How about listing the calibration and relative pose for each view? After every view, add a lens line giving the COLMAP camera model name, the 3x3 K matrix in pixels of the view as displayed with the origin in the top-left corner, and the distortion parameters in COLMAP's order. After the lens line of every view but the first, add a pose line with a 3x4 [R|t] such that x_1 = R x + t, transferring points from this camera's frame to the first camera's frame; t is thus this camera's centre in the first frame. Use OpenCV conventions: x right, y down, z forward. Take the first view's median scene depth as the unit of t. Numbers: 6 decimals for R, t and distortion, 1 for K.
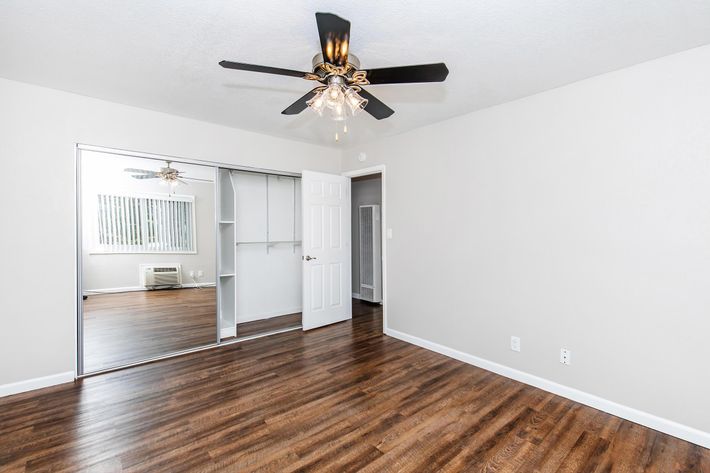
lens RADIAL K [[331.9, 0, 354.7], [0, 331.9, 222.1], [0, 0, 1]] dist [0.001617, 0.000385]
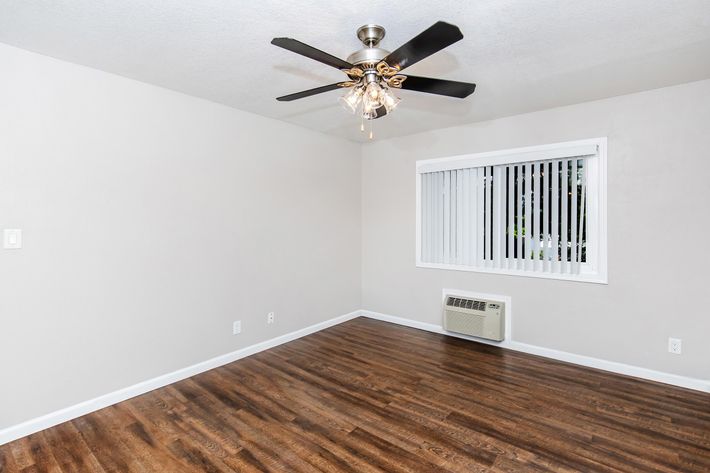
lens RADIAL K [[331.9, 0, 354.7], [0, 331.9, 222.1], [0, 0, 1]] dist [0.001617, 0.000385]
pose [[-0.161089, -0.016162, 0.986807, -0.788571], [-0.005414, 0.999865, 0.015492, -0.003027], [-0.986925, -0.002847, -0.161155, 0.945529]]
